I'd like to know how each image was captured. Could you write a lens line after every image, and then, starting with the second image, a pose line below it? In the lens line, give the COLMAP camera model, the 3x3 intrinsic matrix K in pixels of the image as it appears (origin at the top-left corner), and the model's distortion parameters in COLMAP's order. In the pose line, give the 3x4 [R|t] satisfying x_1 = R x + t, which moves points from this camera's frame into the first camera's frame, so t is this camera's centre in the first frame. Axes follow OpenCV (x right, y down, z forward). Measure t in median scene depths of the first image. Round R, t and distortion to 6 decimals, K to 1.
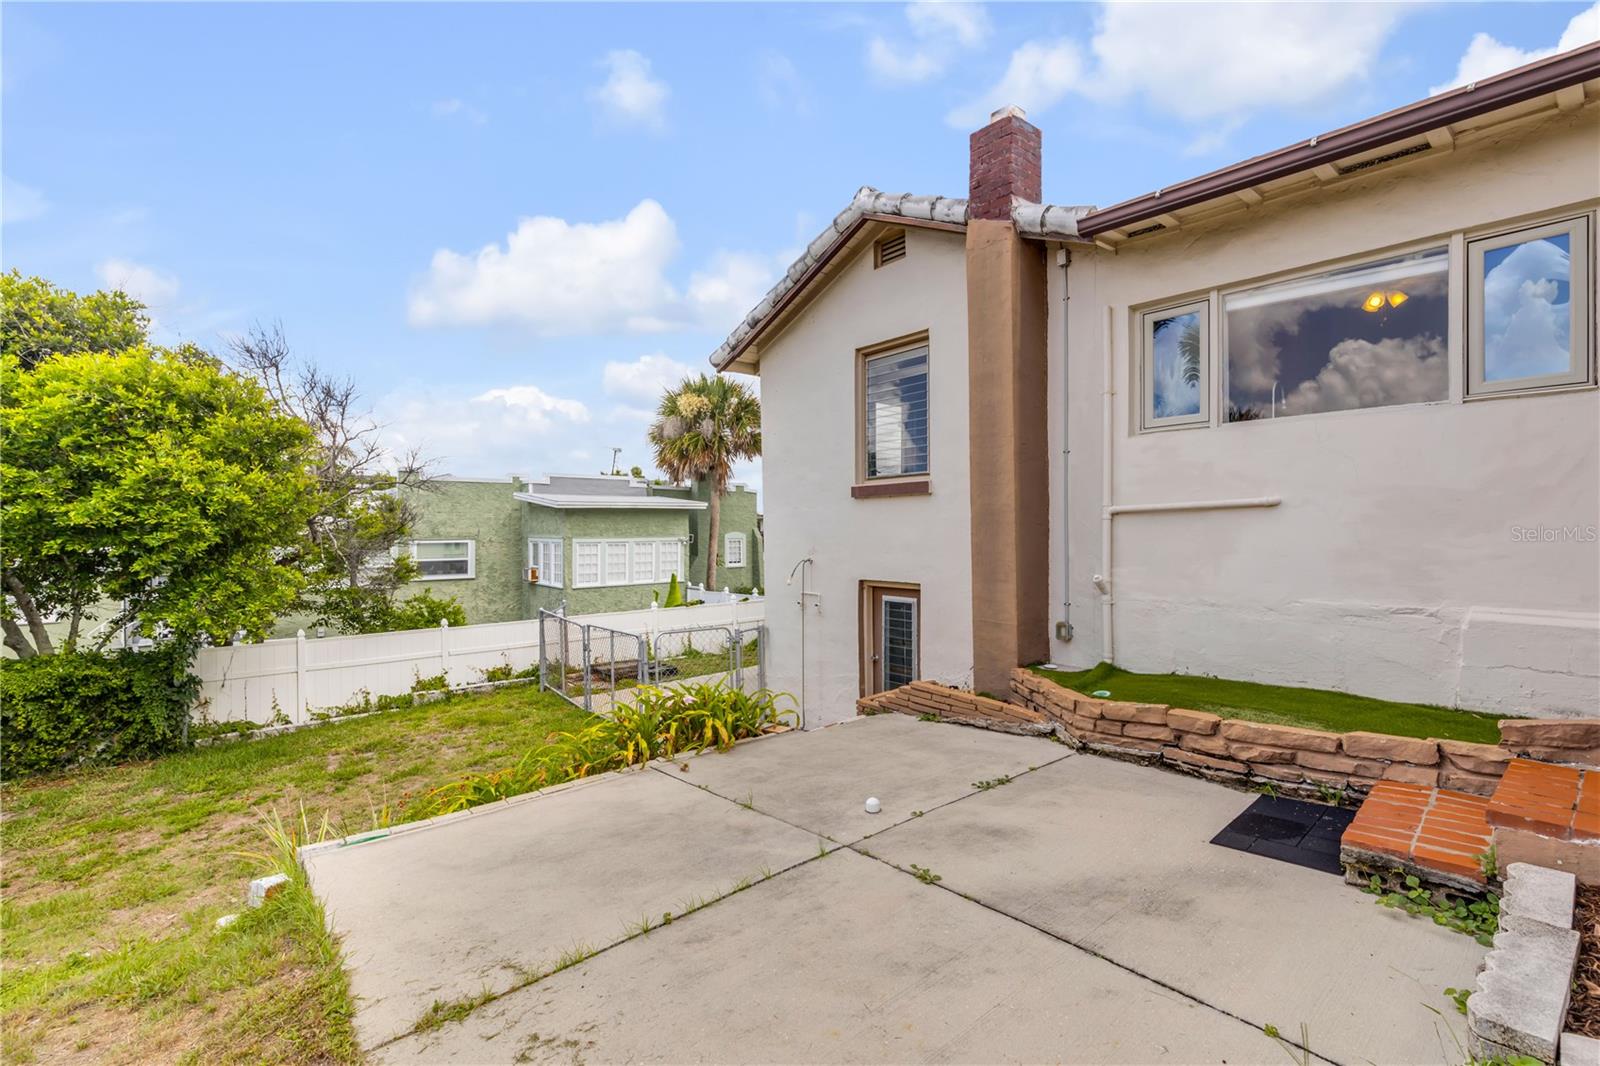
lens RADIAL K [[716.5, 0, 796.1], [0, 716.5, 530.4], [0, 0, 1]] dist [0.004409, 0.000043]
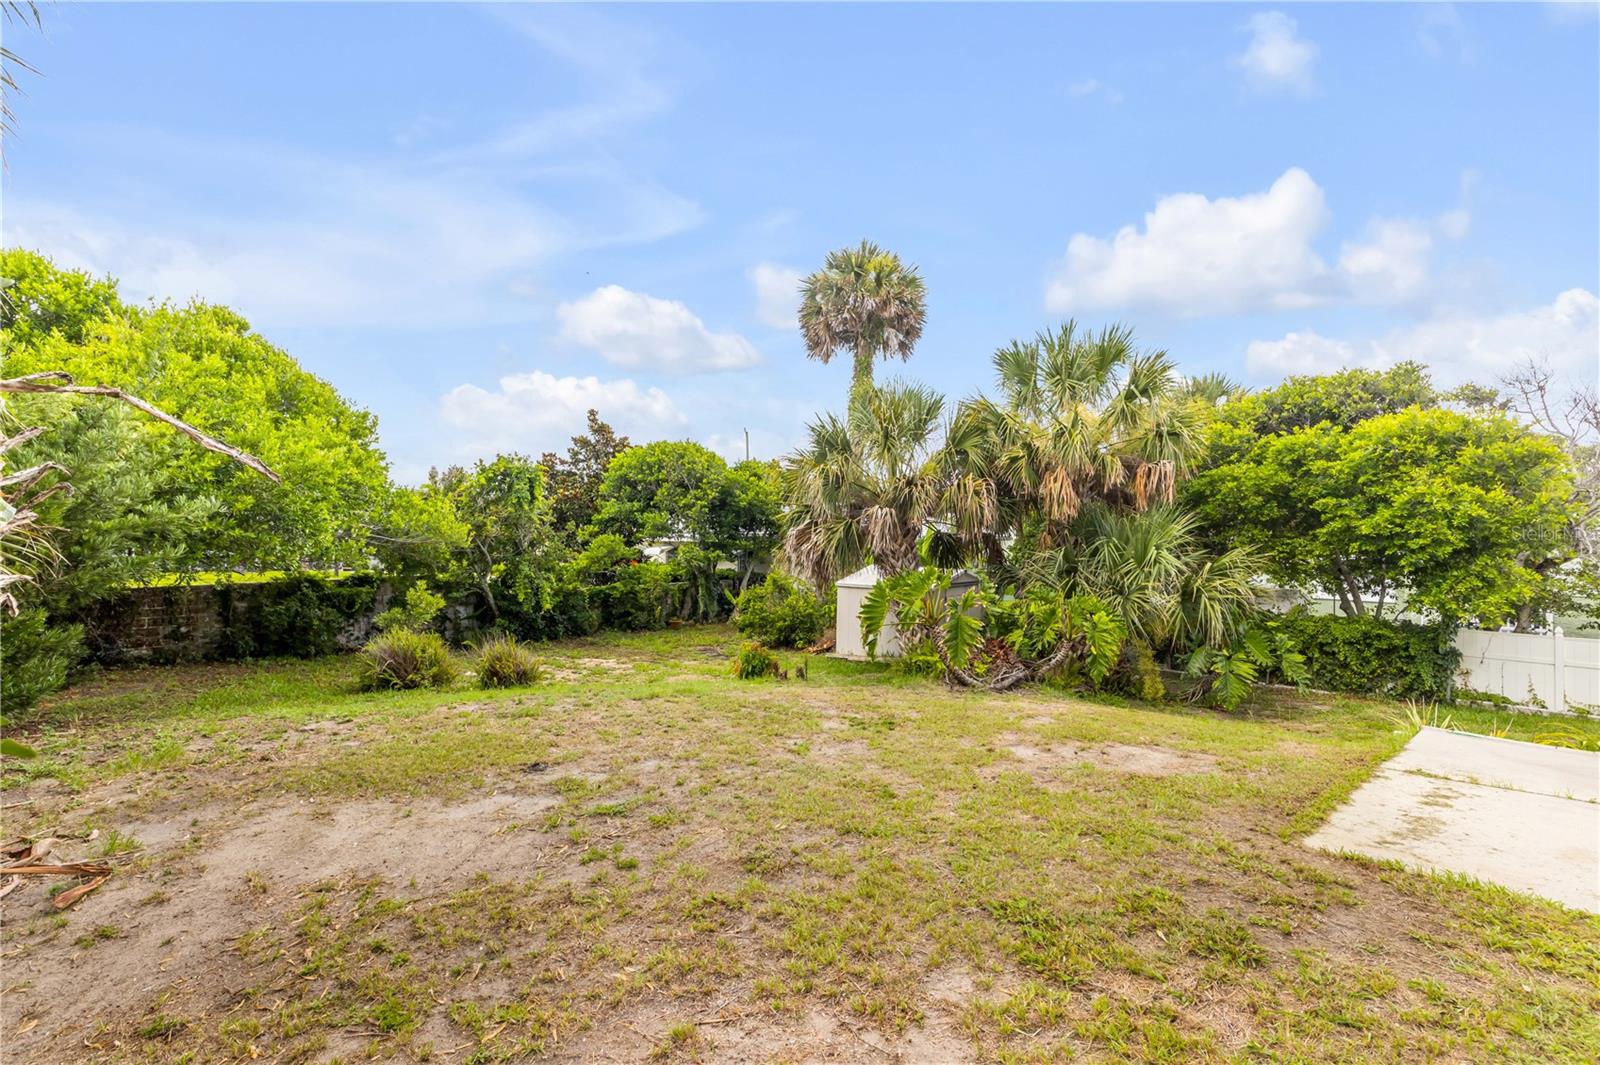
lens RADIAL K [[716.5, 0, 796.1], [0, 716.5, 529.9], [0, 0, 1]] dist [0.004409, 0.000043]
pose [[0.045717, 0.005637, -0.998939, 0.438375], [0.001762, 0.999982, 0.005723, -0.023255], [0.998953, -0.002022, 0.045706, -0.267457]]
